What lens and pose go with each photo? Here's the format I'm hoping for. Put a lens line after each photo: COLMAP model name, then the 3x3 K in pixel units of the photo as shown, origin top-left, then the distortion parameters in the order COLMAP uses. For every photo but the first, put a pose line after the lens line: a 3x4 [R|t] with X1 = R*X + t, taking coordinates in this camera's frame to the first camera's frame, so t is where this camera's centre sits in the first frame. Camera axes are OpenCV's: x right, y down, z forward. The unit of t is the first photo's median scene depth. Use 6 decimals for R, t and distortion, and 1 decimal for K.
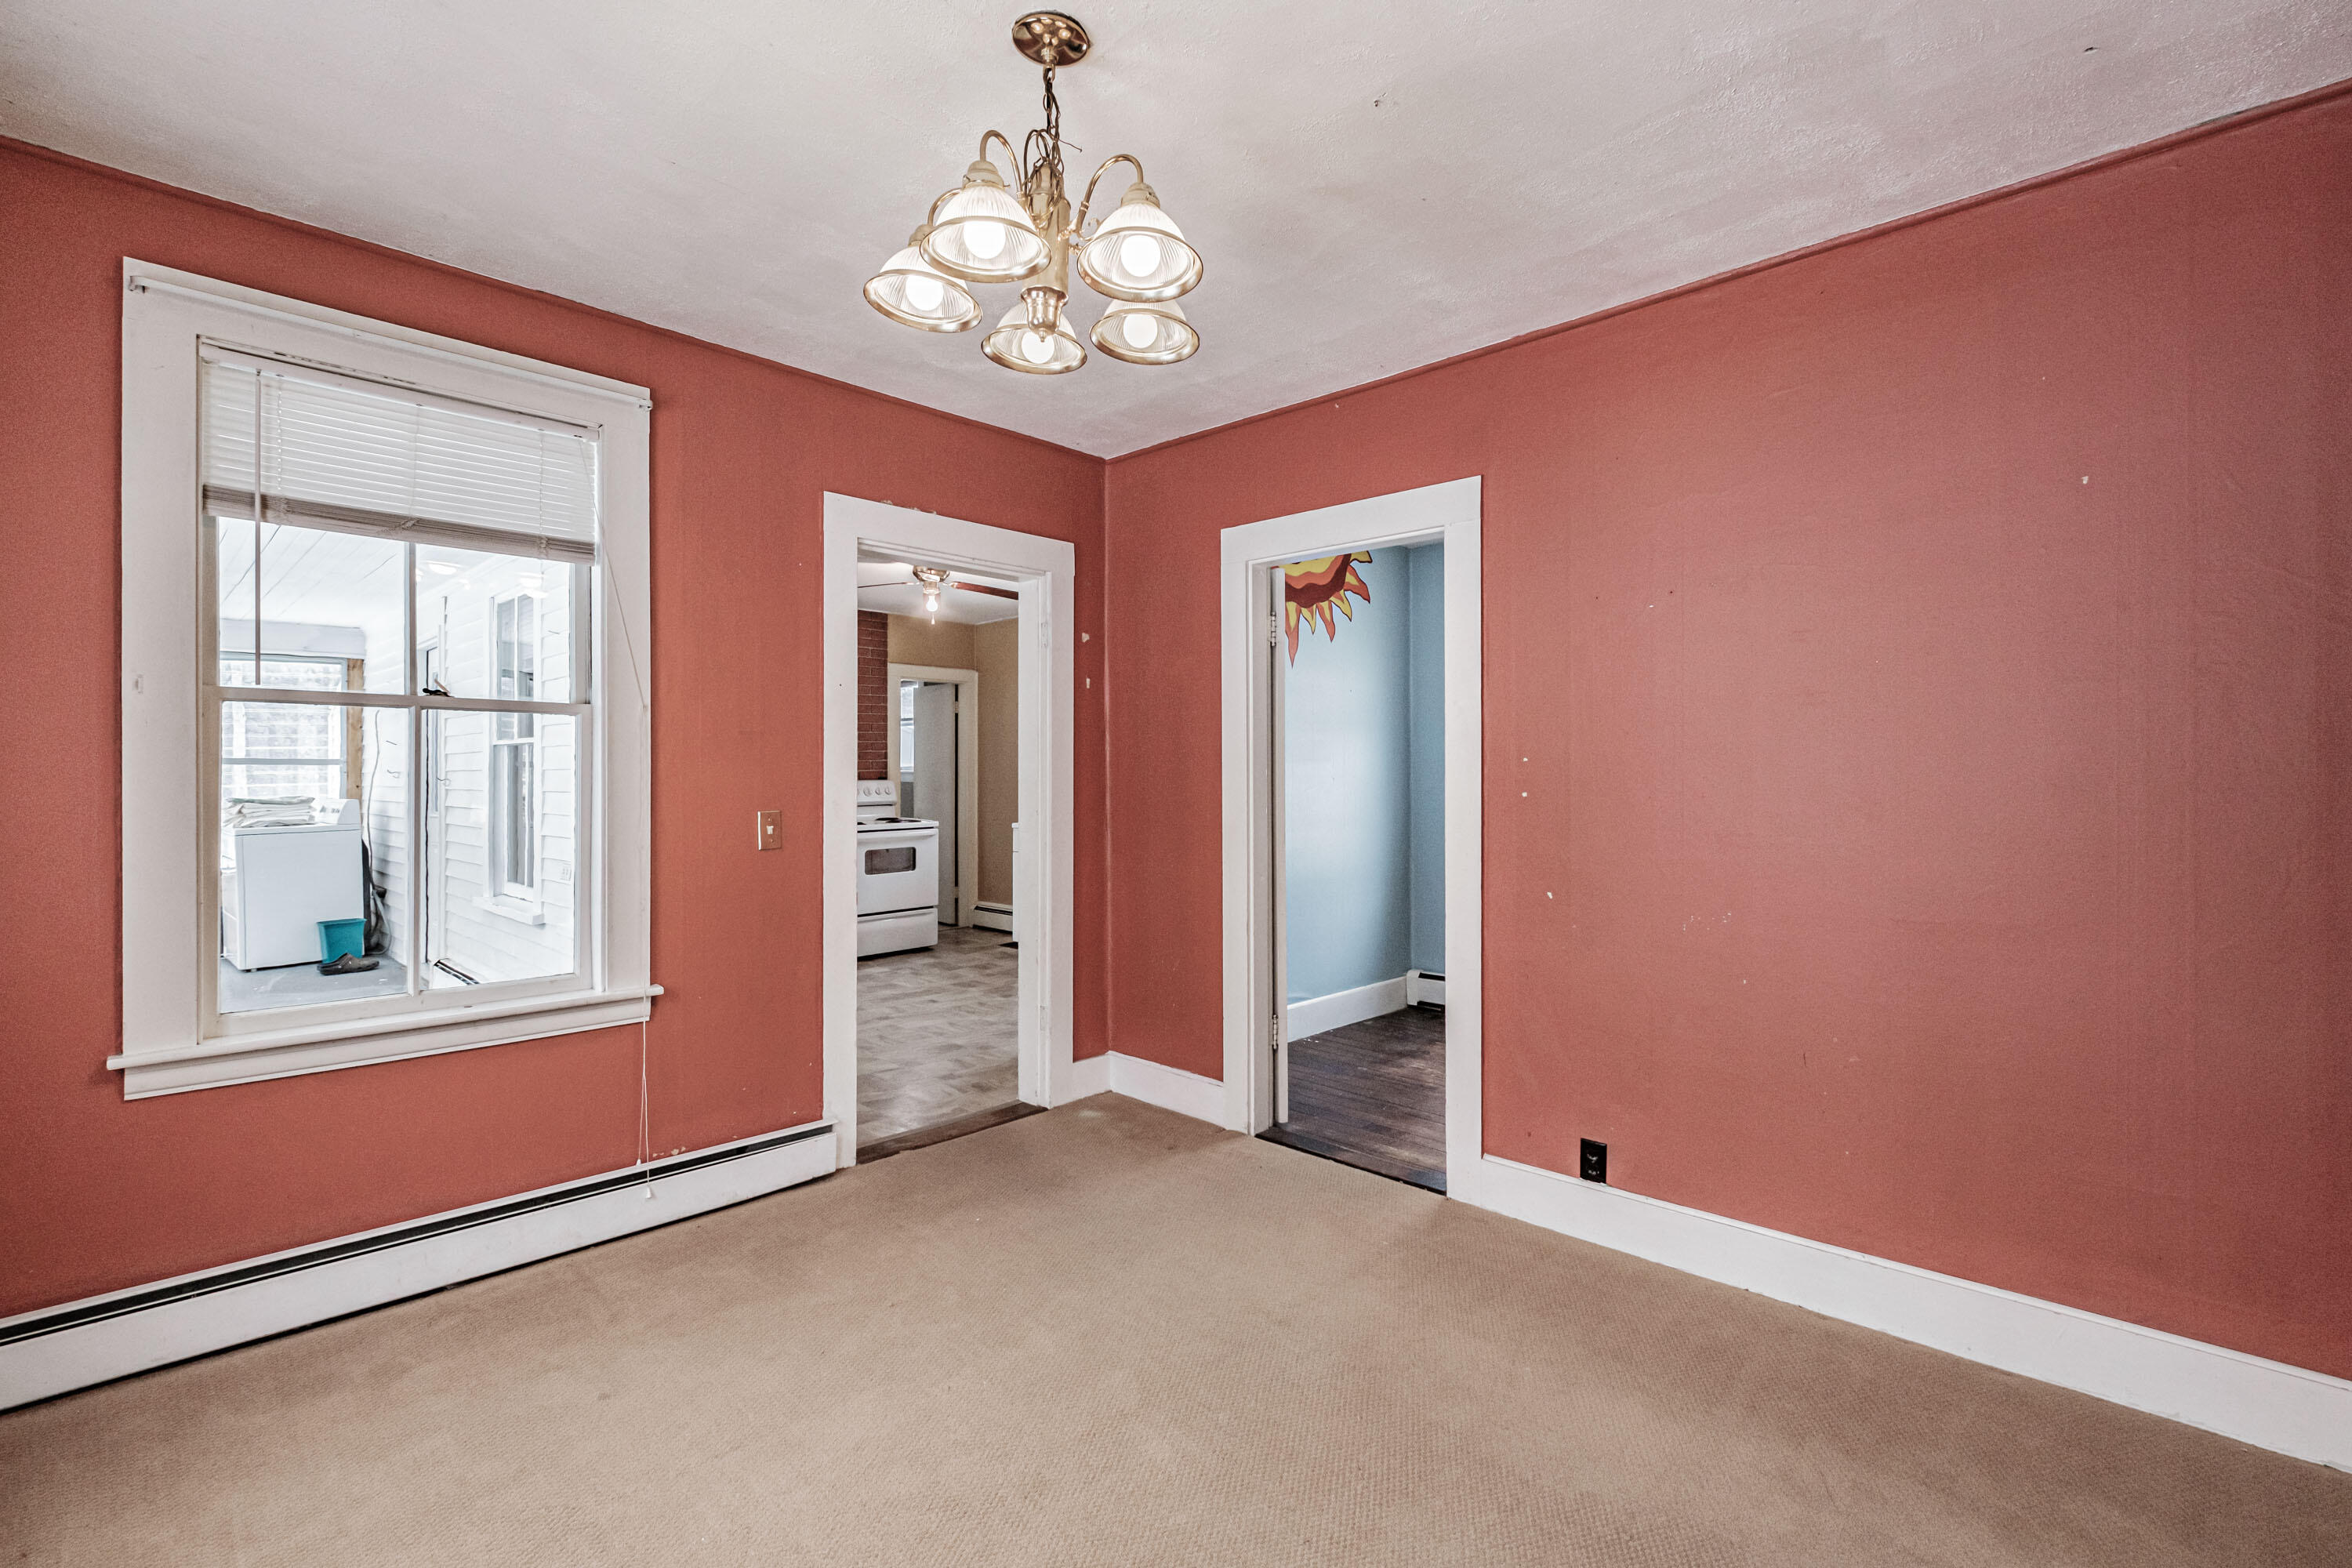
lens RADIAL K [[1048.6, 0, 1183.0], [0, 1048.6, 771.2], [0, 0, 1]] dist [0.004991, -0.003882]
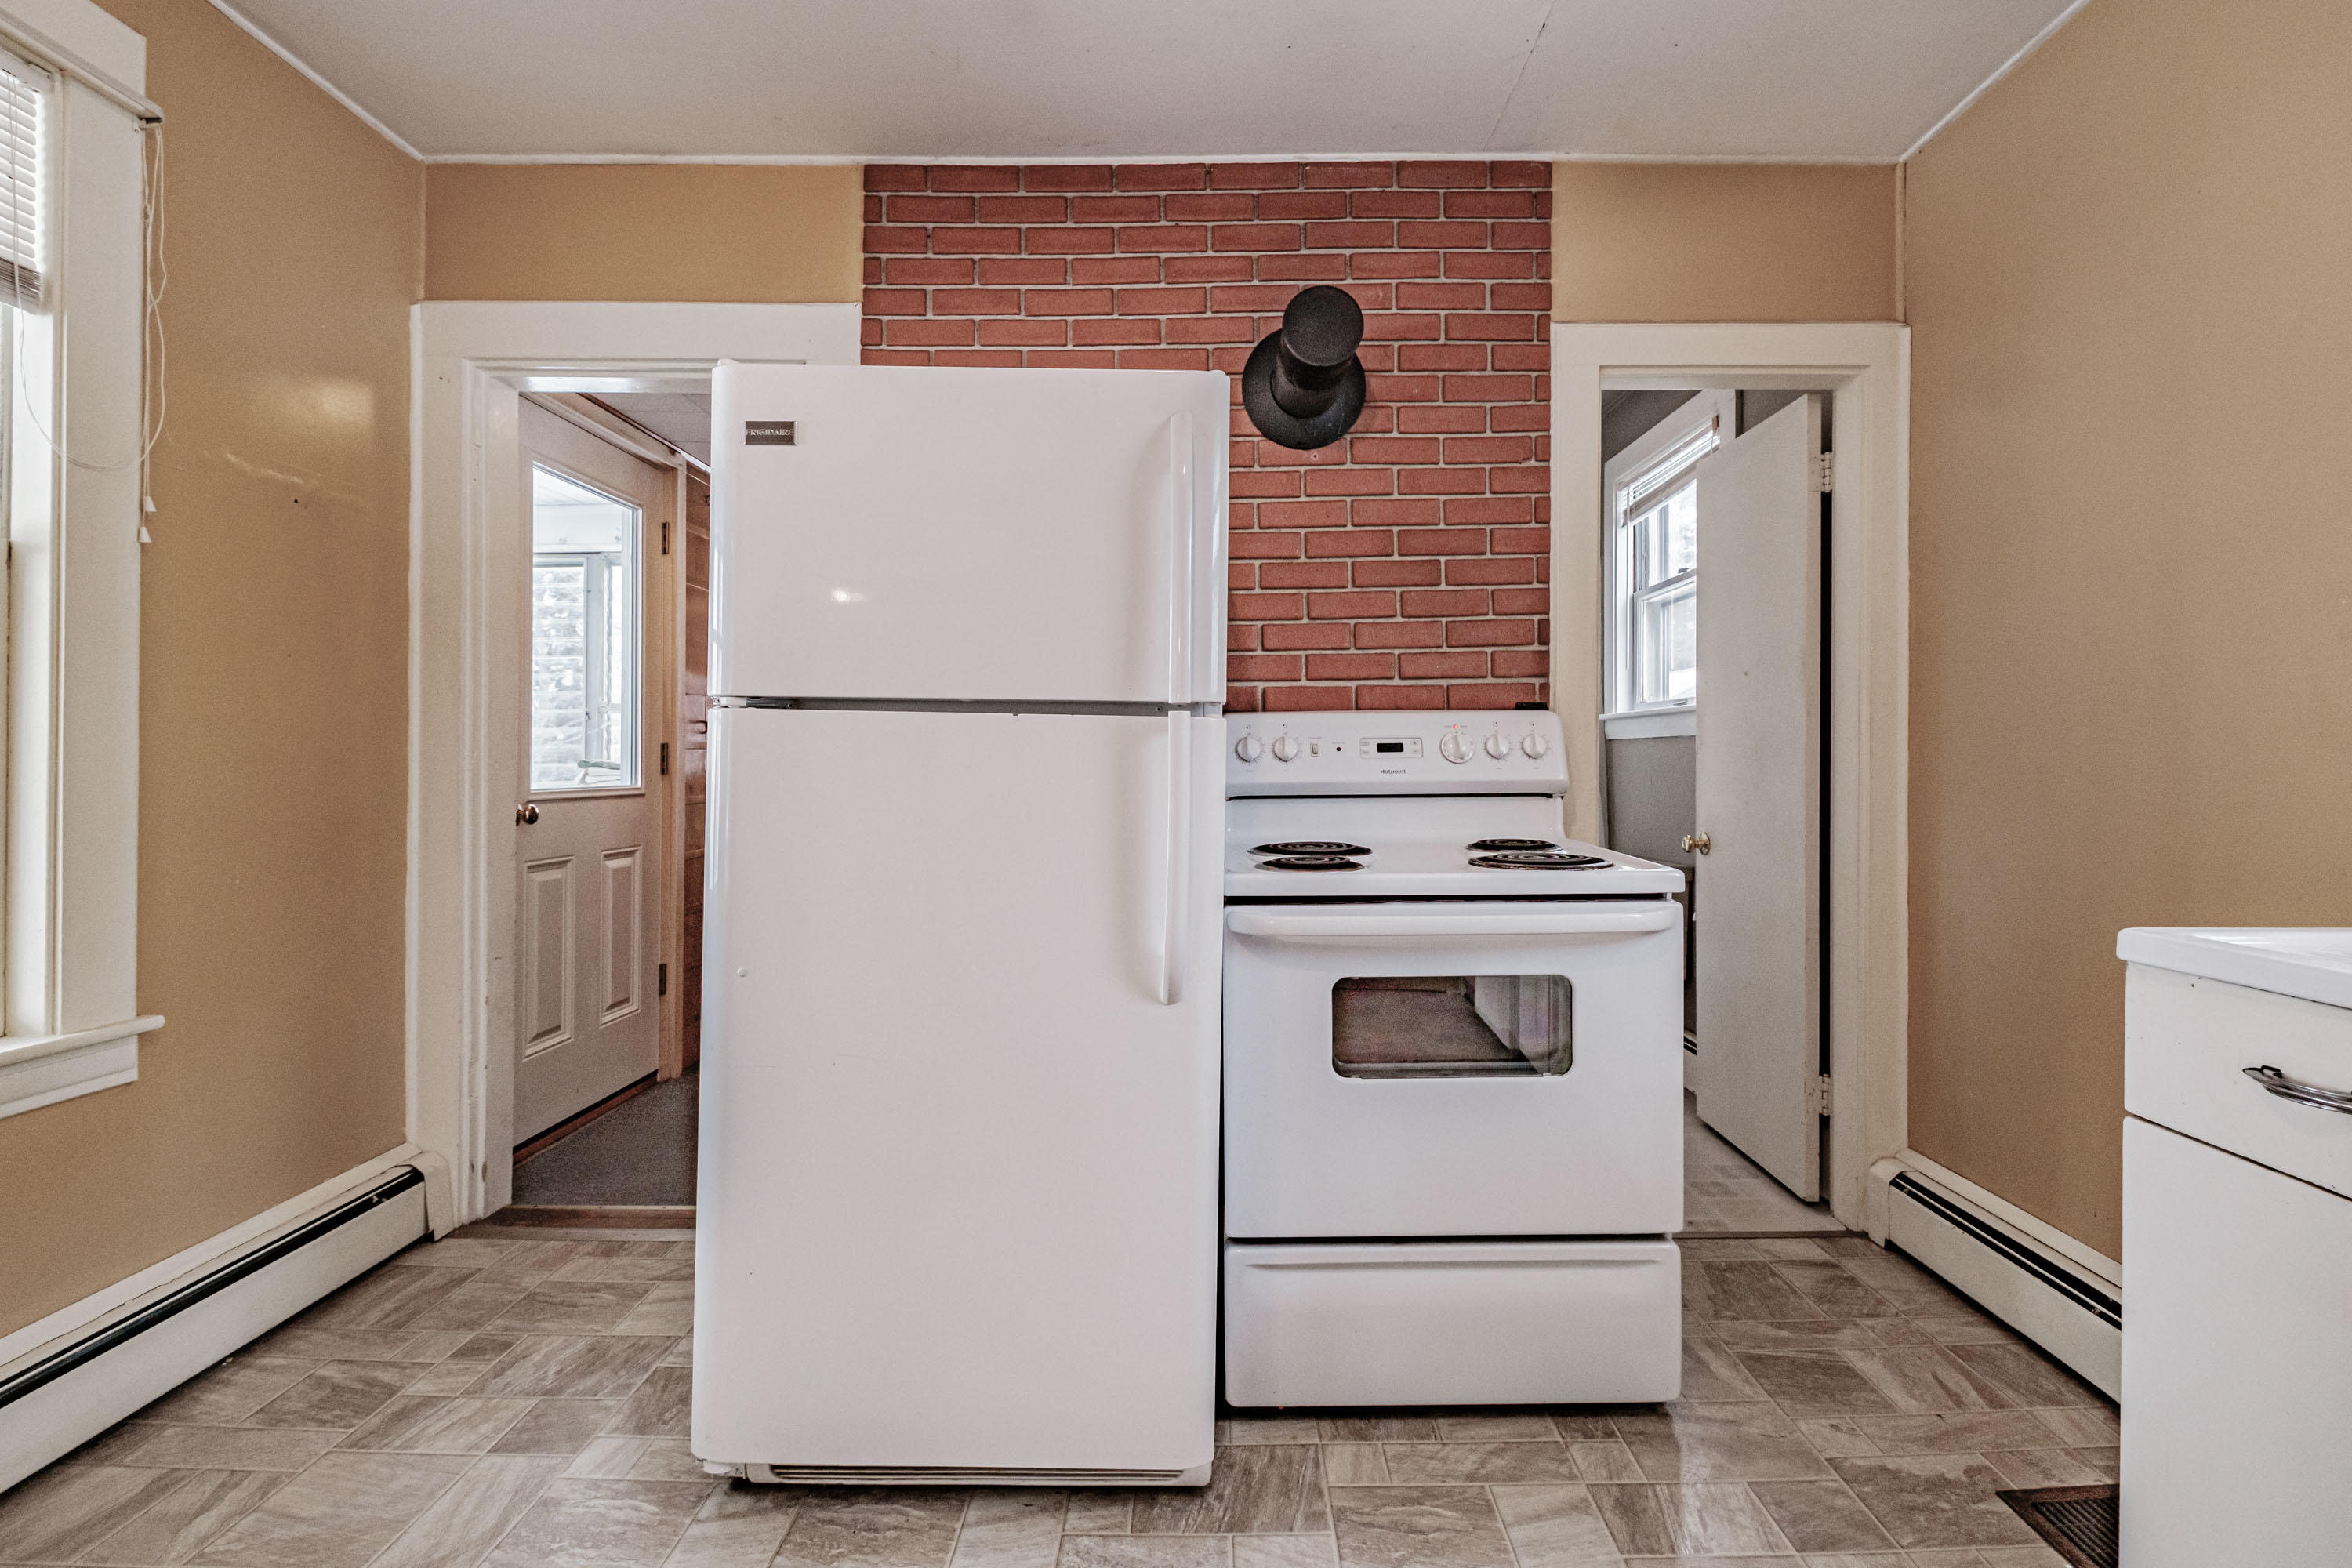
lens RADIAL K [[1048.6, 0, 1219.3], [0, 1048.6, 766.9], [0, 0, 1]] dist [0.004991, -0.003882]
pose [[0.693002, 0.003116, -0.720929, -0.131778], [-0.001329, 0.999994, 0.003045, 0.023123], [0.720934, -0.001152, 0.693002, 0.733177]]
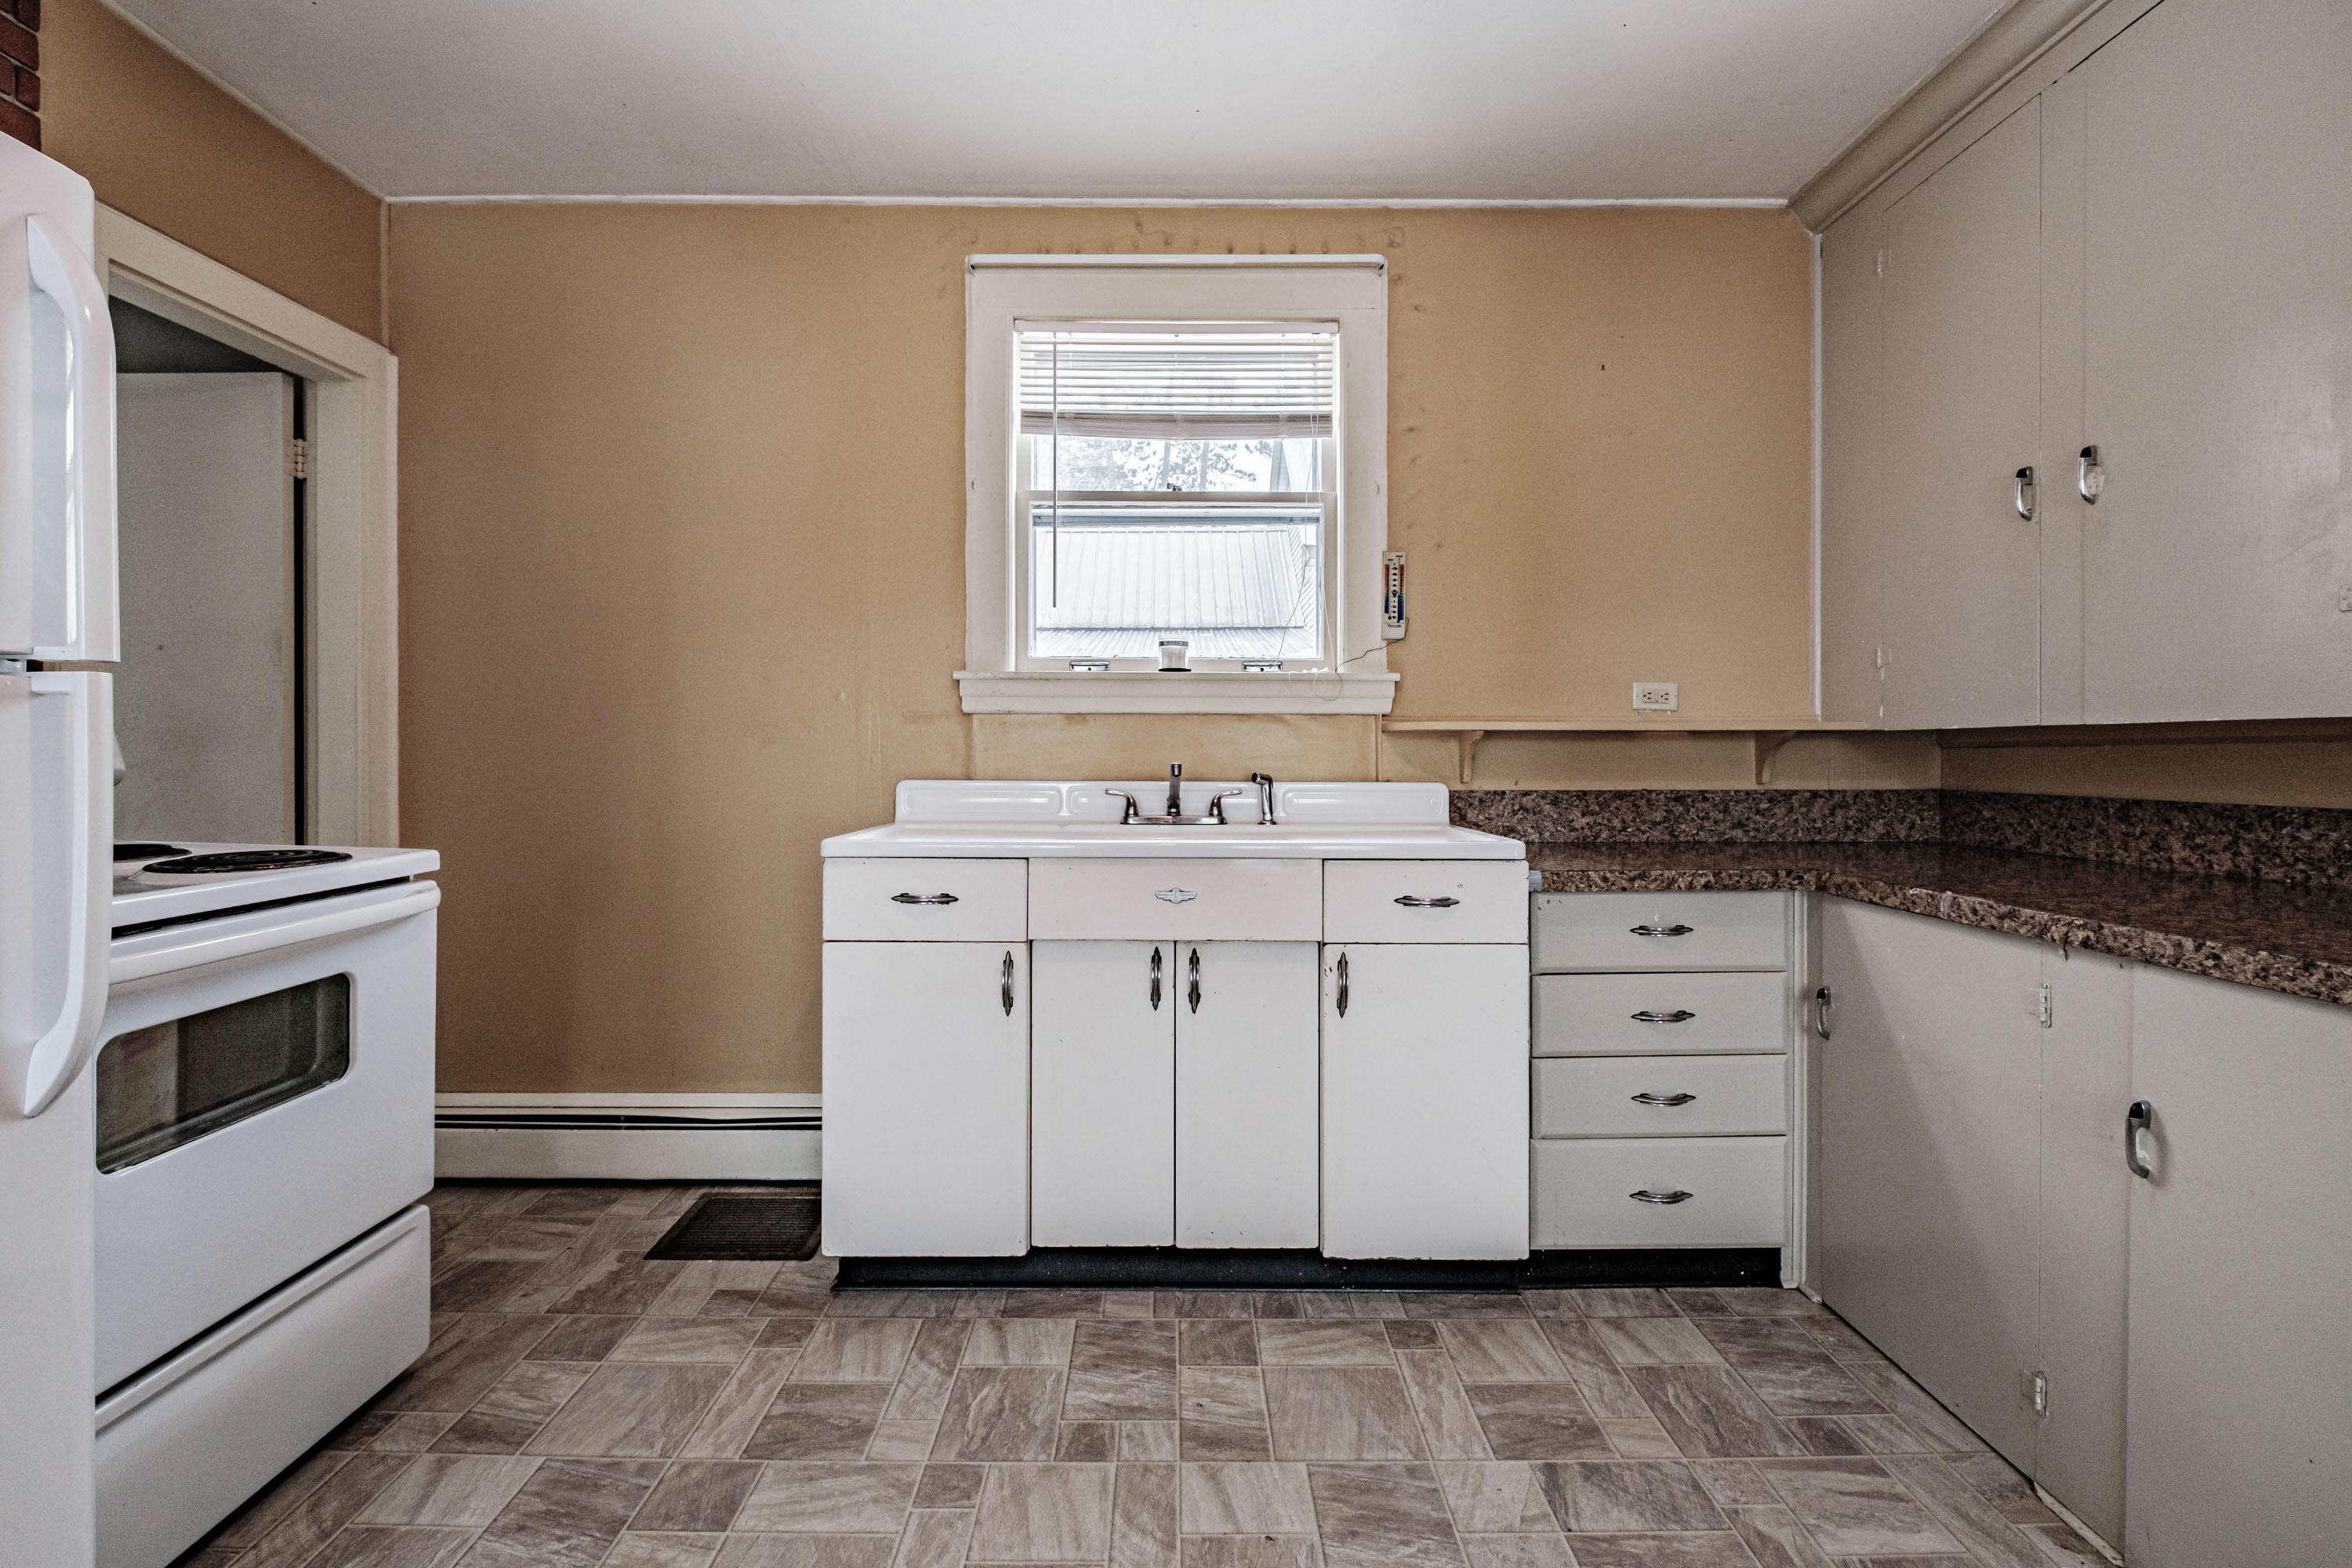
lens RADIAL K [[1048.6, 0, 1170.6], [0, 1048.6, 757.0], [0, 0, 1]] dist [0.004991, -0.003882]
pose [[0.723949, -0.002948, 0.689847, -0.265714], [-0.001116, 0.999985, 0.005444, 0.023091], [-0.689852, -0.004711, 0.723935, 0.672186]]
